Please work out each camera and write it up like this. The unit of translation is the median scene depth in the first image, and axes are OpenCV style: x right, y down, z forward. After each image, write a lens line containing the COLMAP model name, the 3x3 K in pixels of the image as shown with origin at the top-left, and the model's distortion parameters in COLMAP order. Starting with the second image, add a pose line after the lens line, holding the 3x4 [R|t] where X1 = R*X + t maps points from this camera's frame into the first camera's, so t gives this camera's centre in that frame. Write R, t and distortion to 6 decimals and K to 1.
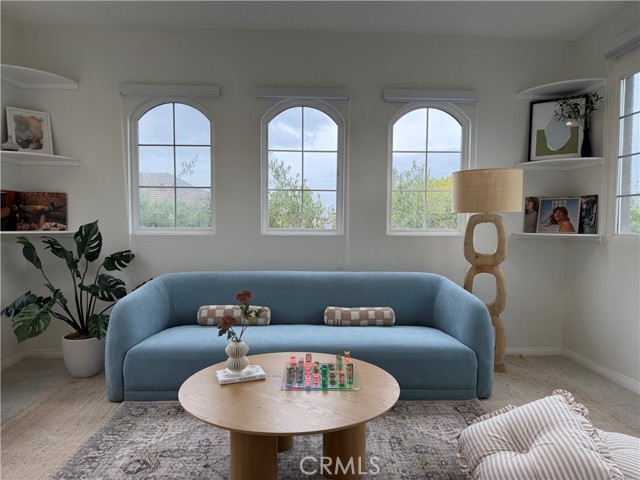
lens RADIAL K [[452.4, 0, 322.3], [0, 452.4, 239.9], [0, 0, 1]] dist [-0.006402, -0.007172]
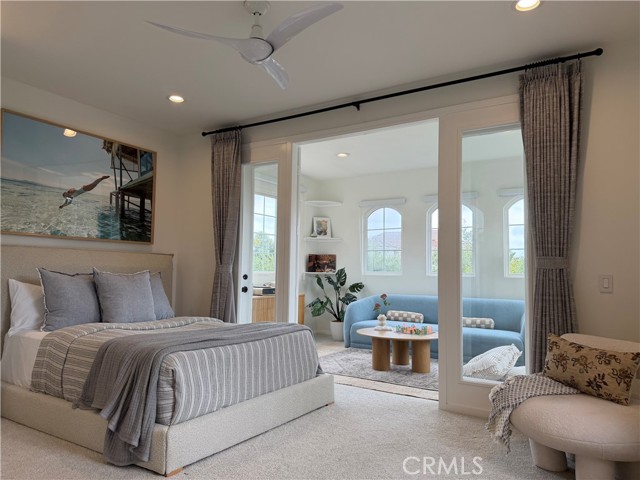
lens RADIAL K [[452.4, 0, 320.2], [0, 452.4, 241.2], [0, 0, 1]] dist [-0.006402, -0.007172]
pose [[0.813231, -0.033784, -0.580959, 0.646366], [-0.031848, 0.994234, -0.102398, 0.055242], [0.581069, 0.101776, 0.807466, -0.810969]]
